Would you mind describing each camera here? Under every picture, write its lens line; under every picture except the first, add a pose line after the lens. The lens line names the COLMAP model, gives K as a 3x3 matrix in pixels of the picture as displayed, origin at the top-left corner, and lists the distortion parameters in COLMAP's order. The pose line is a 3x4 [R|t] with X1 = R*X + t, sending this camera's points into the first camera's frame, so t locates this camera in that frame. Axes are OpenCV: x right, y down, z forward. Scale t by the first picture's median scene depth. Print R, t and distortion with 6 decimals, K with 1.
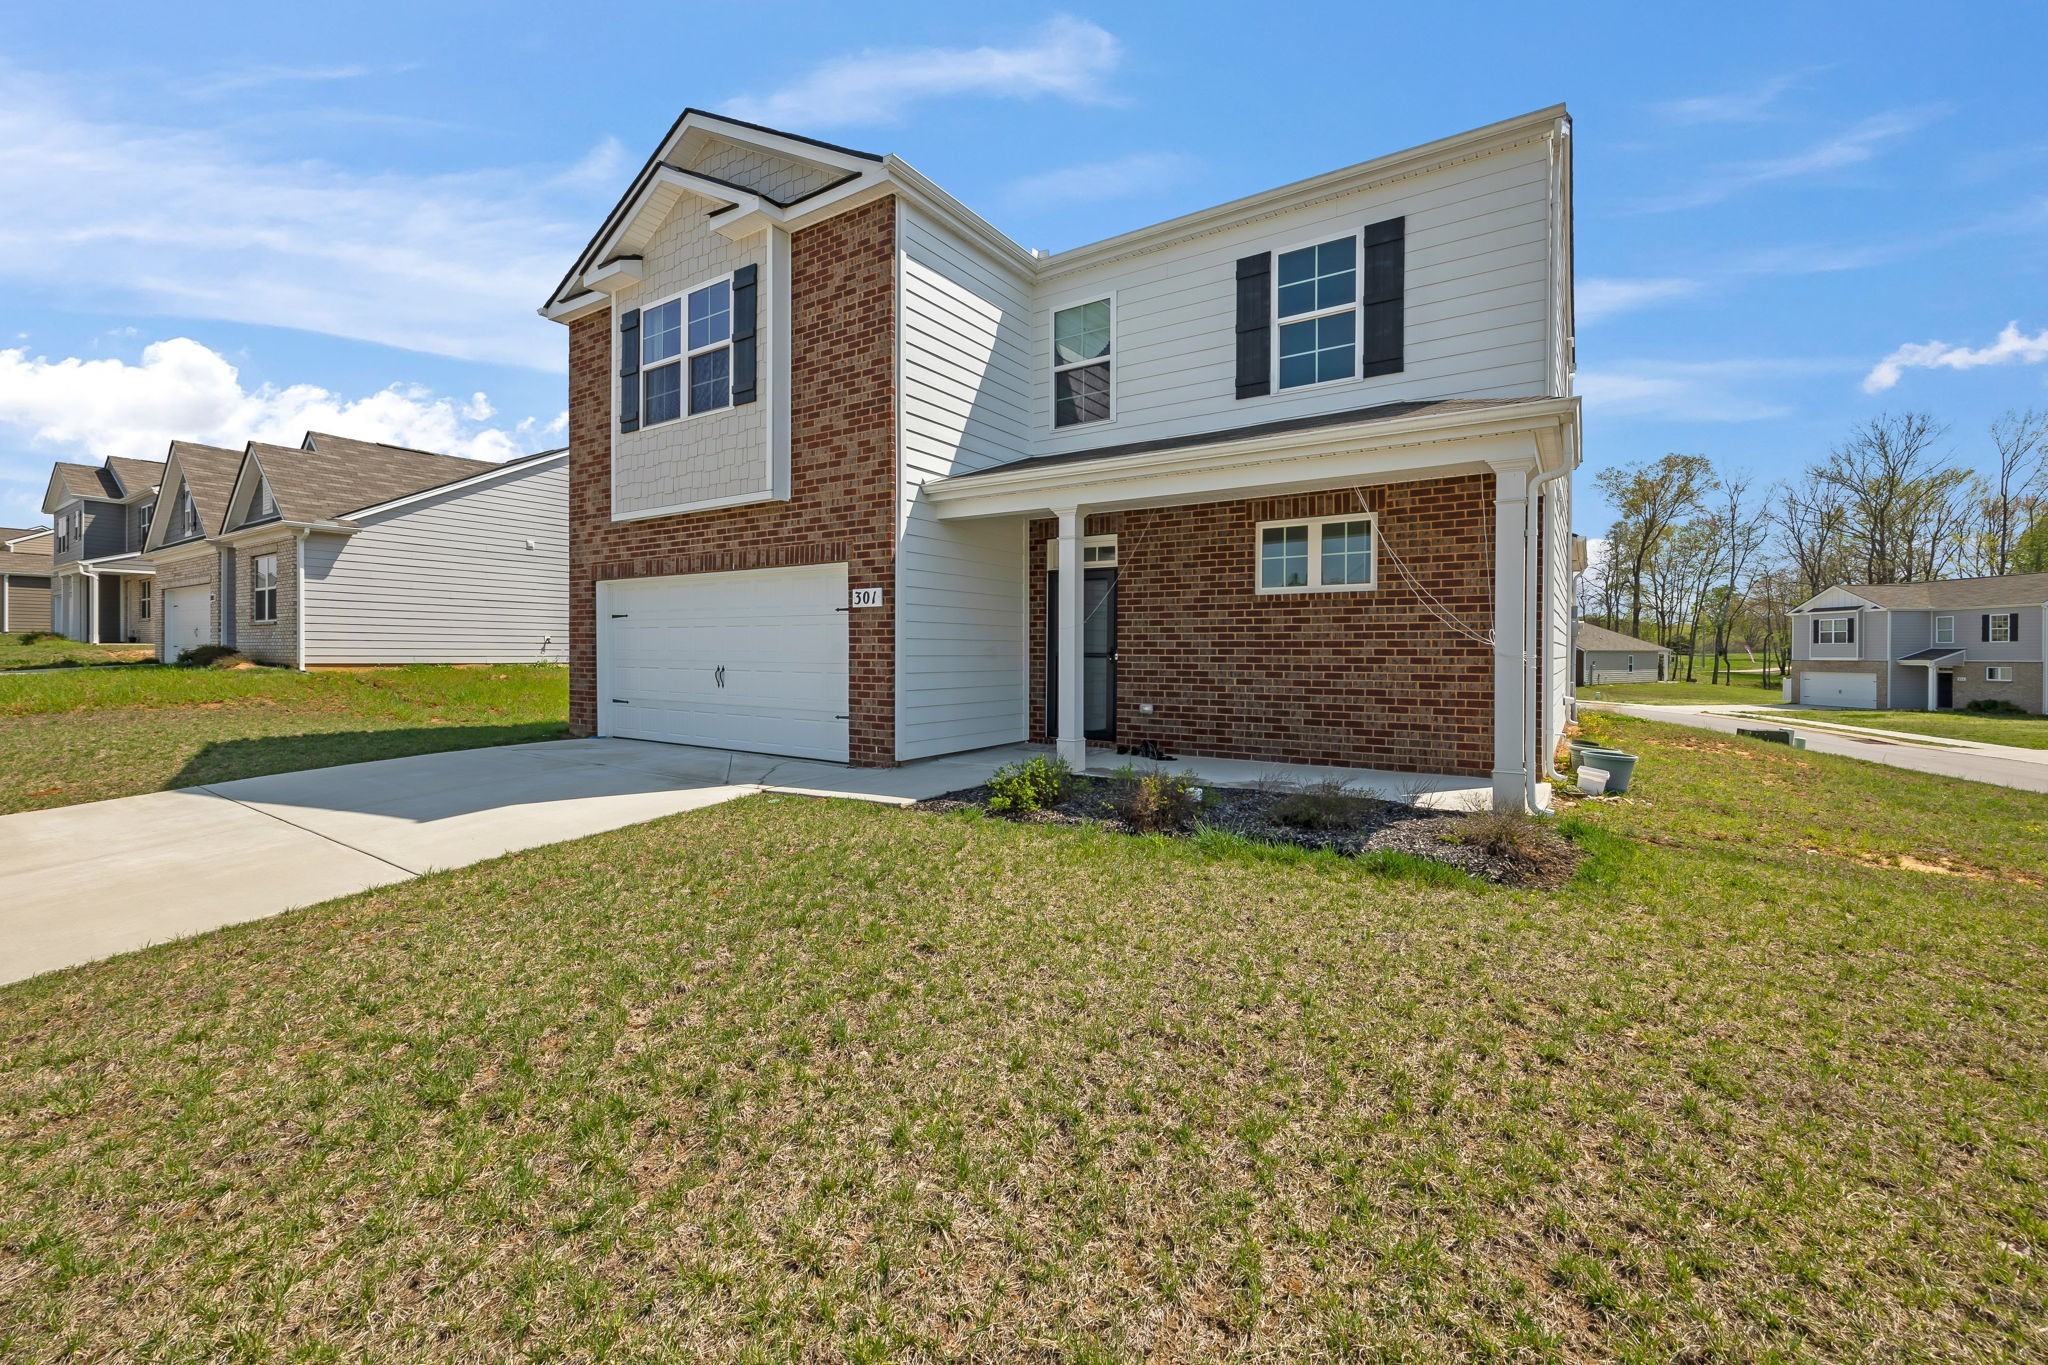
lens RADIAL K [[844.7, 0, 1022.1], [0, 844.7, 644.9], [0, 0, 1]] dist [-0.000527, -0.000035]
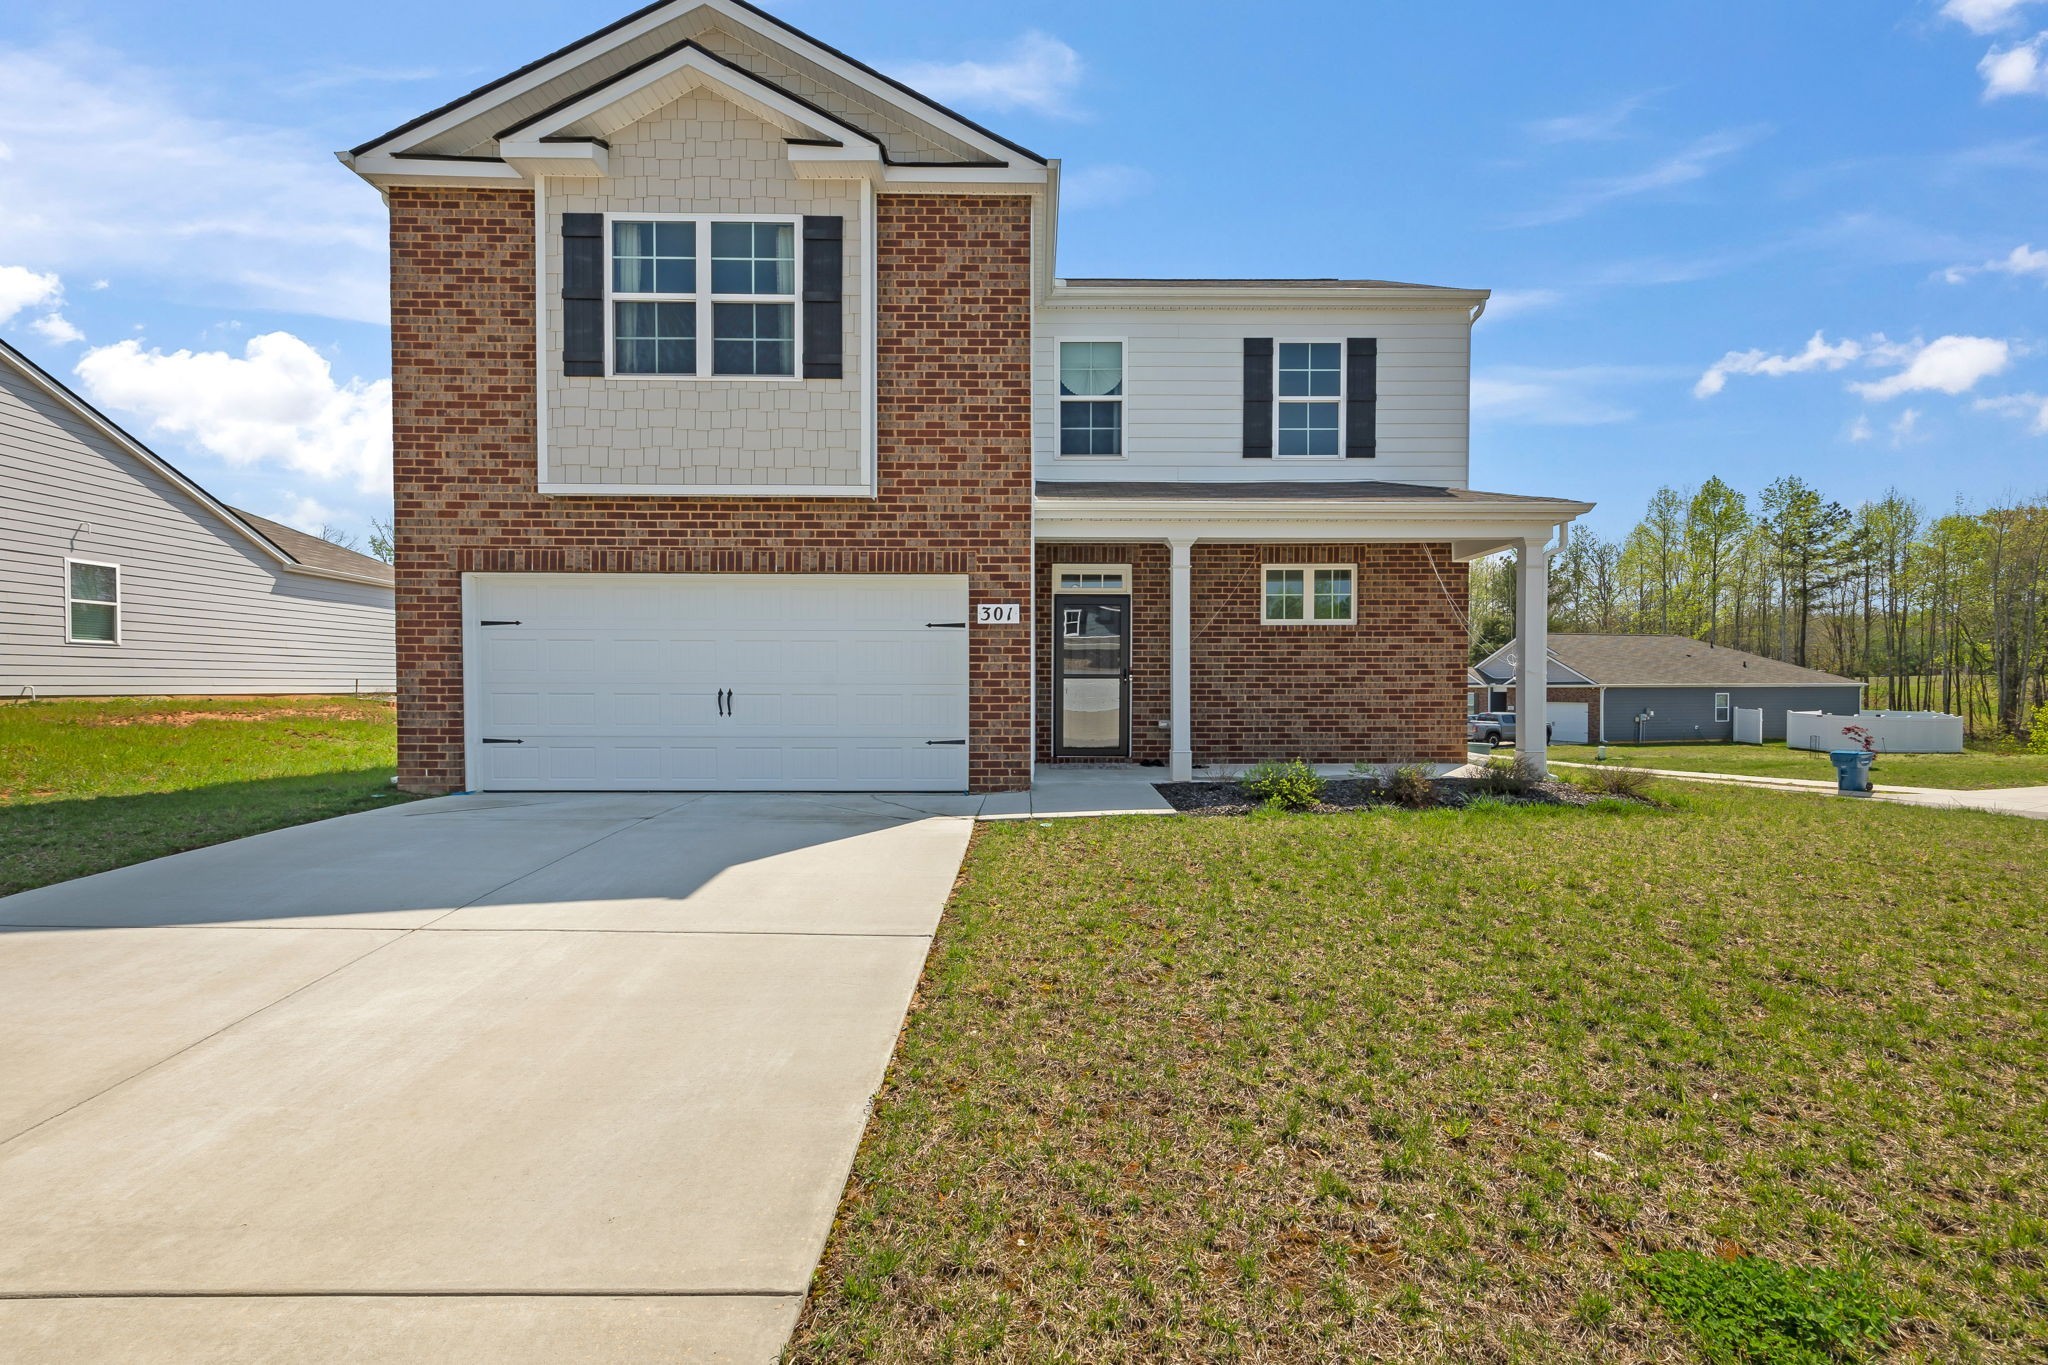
lens RADIAL K [[885.4, 0, 1024.0], [0, 885.4, 682.5], [0, 0, 1]] dist [0.012481, -0.000098]
pose [[0.824538, -0.002209, 0.565802, -0.702486], [-0.001624, 0.999979, 0.006270, 0.014609], [-0.565804, -0.006089, 0.824518, 0.157007]]
